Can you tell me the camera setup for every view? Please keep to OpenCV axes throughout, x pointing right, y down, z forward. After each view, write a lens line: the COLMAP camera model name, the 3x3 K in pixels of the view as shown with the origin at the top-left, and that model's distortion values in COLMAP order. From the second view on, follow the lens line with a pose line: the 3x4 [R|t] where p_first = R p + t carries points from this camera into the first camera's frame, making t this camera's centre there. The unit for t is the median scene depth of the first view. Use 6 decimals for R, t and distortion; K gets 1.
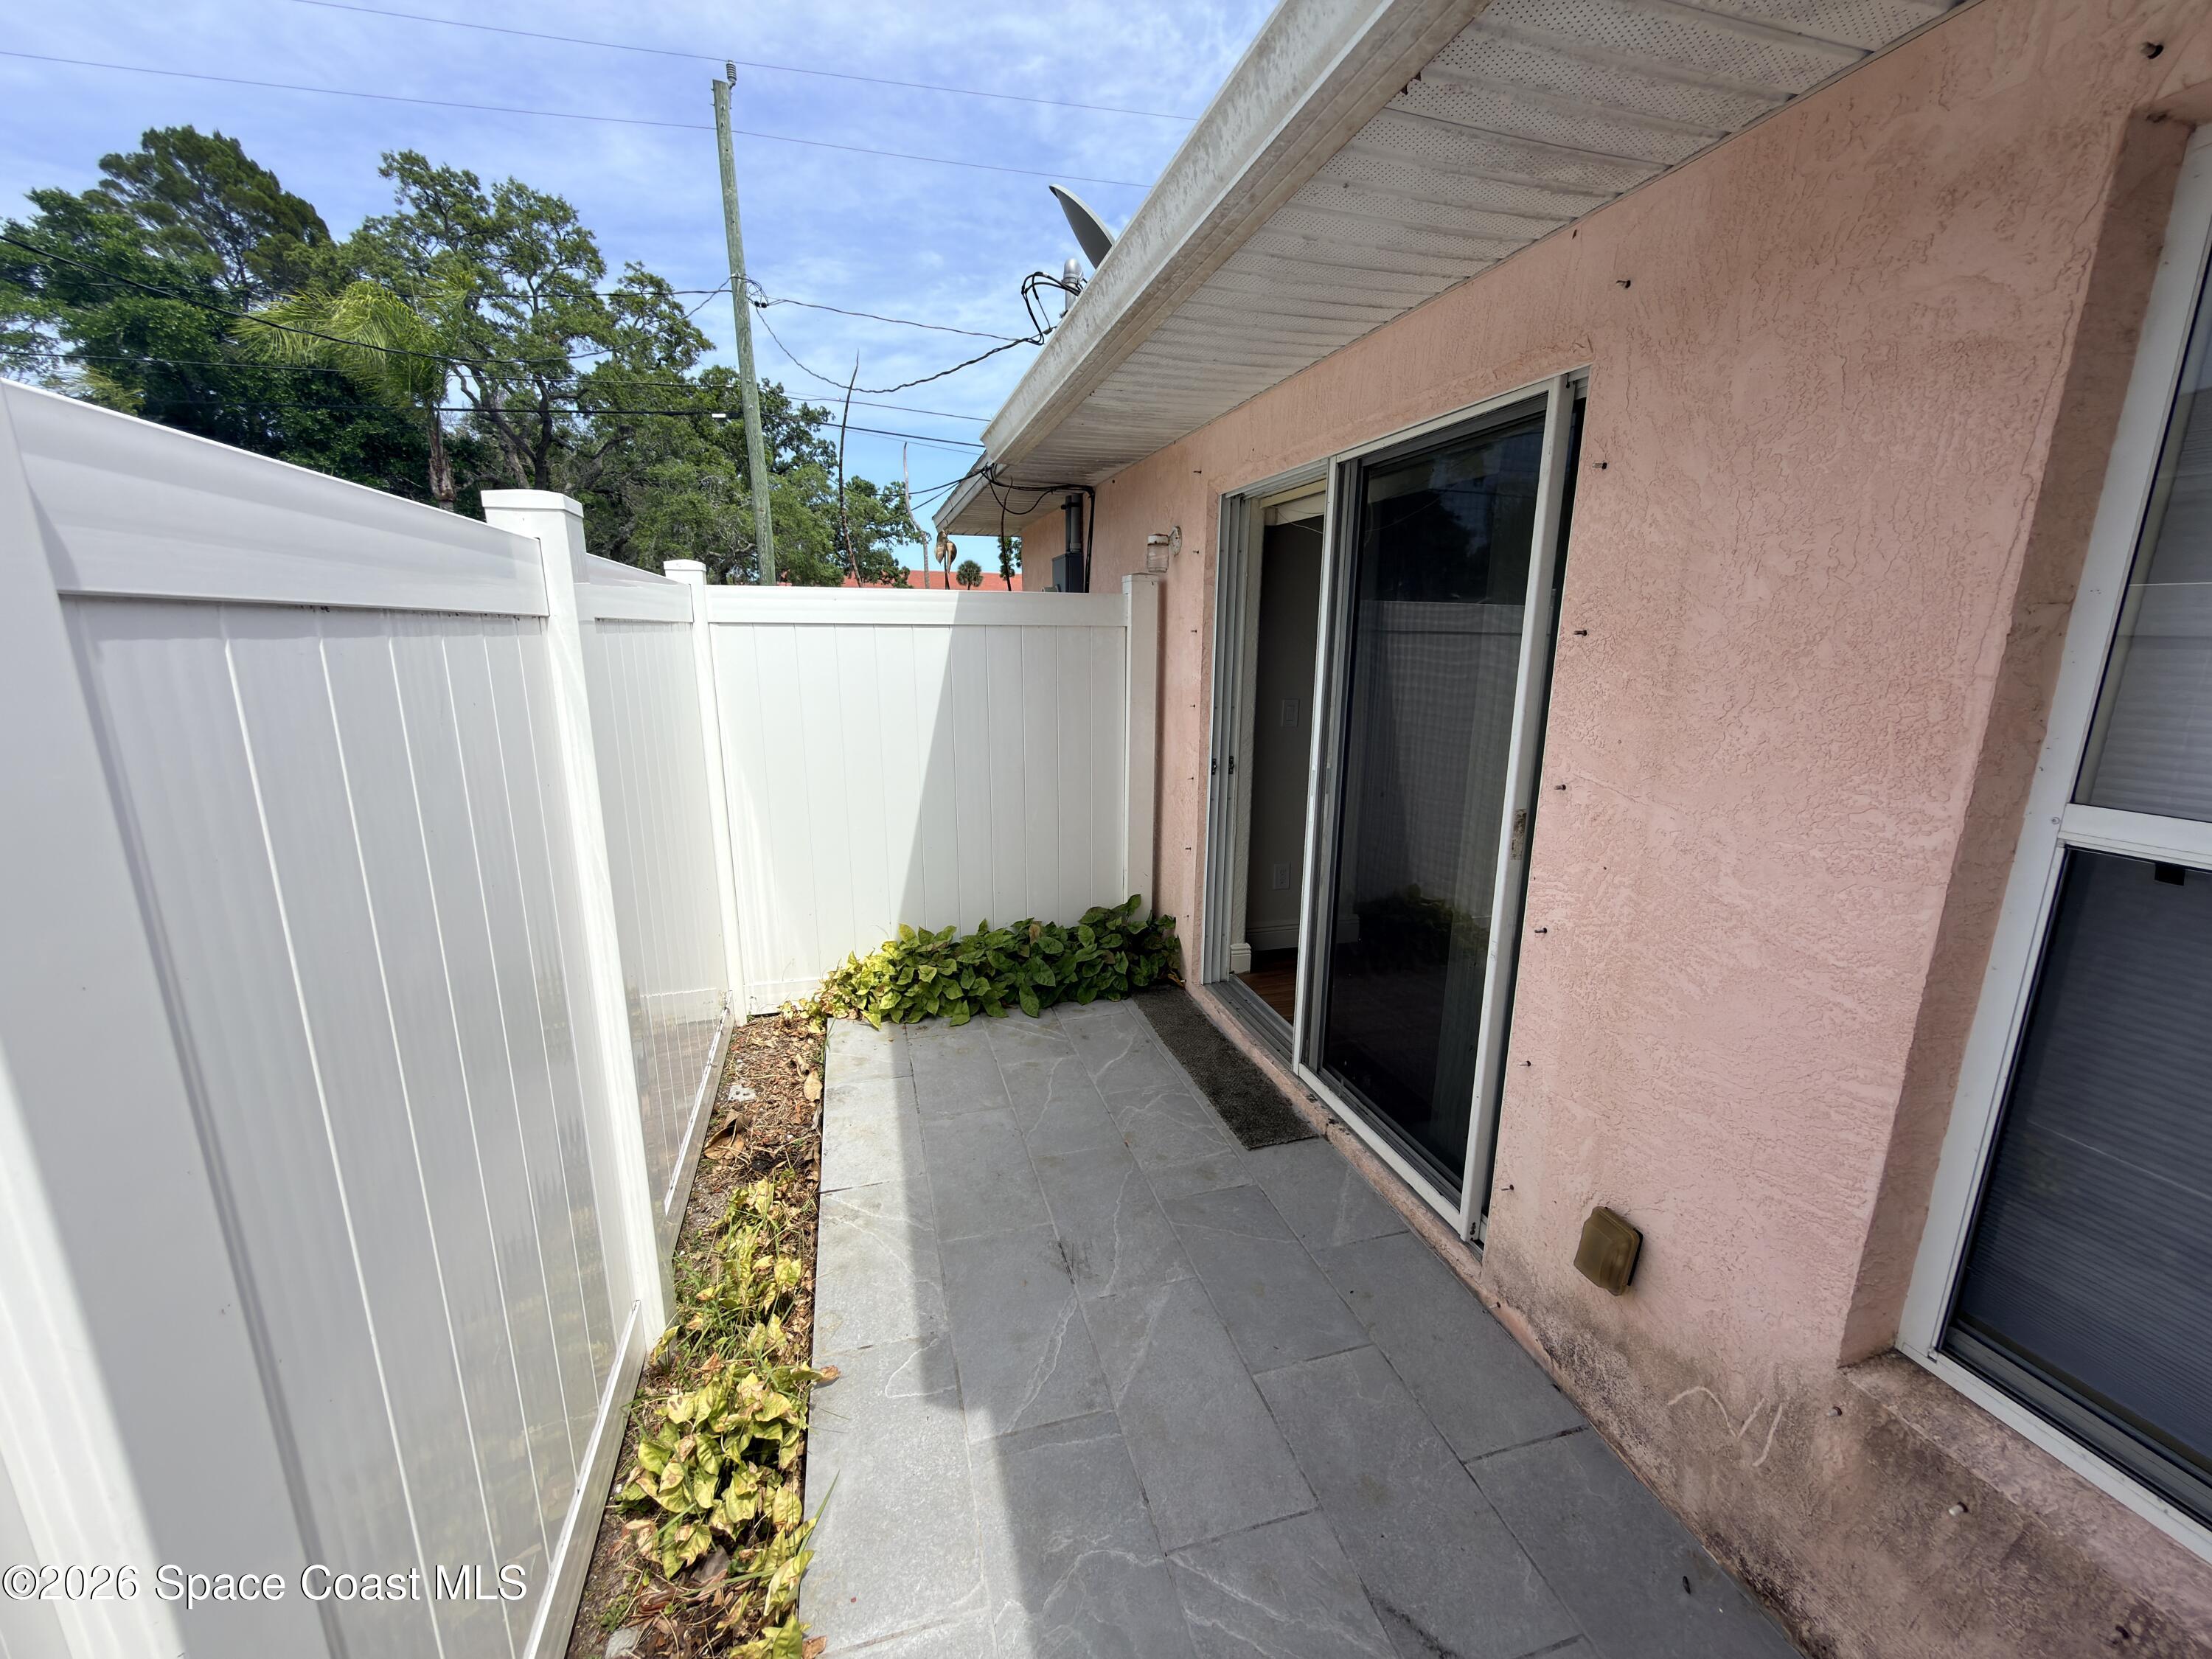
lens RADIAL K [[880.1, 0, 1104.5], [0, 880.1, 841.6], [0, 0, 1]] dist [0.001670, -0.000421]
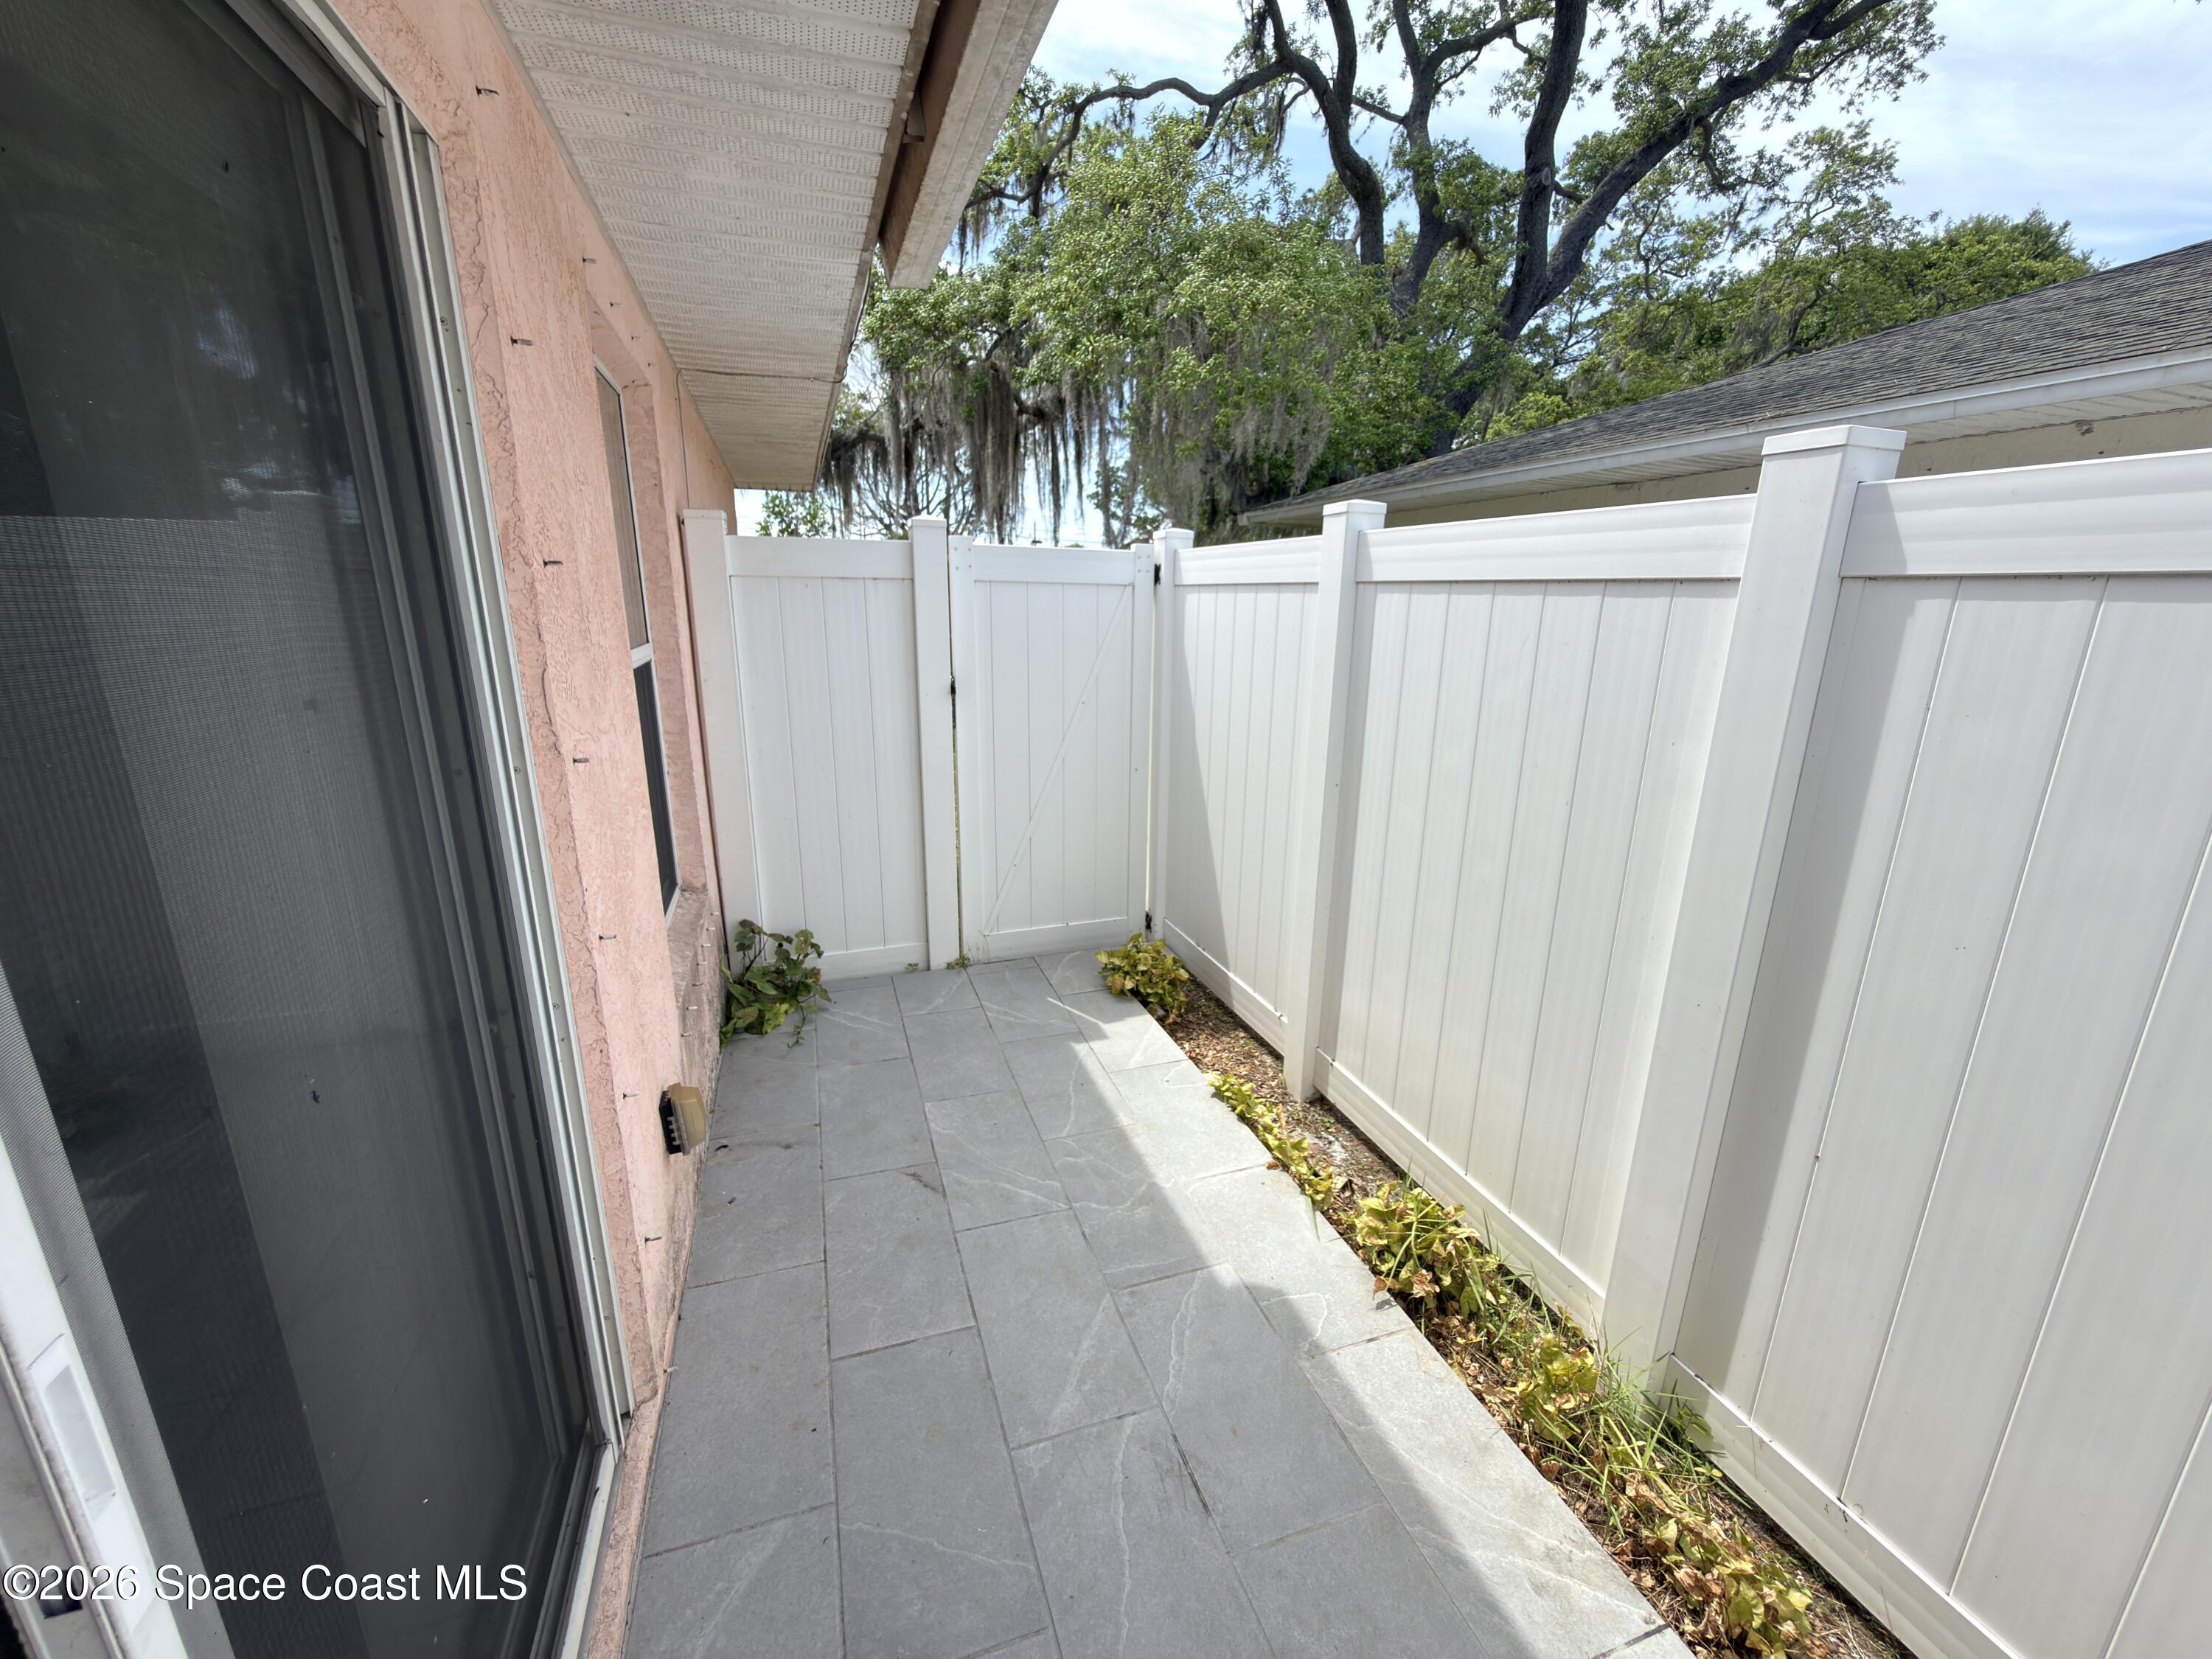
lens RADIAL K [[880.1, 0, 1109.3], [0, 880.1, 828.6], [0, 0, 1]] dist [0.001670, -0.000421]
pose [[-0.998092, -0.006879, -0.061358, 0.084989], [-0.034725, 0.884251, 0.465719, -0.384495], [0.051052, 0.466961, -0.882803, 1.708714]]
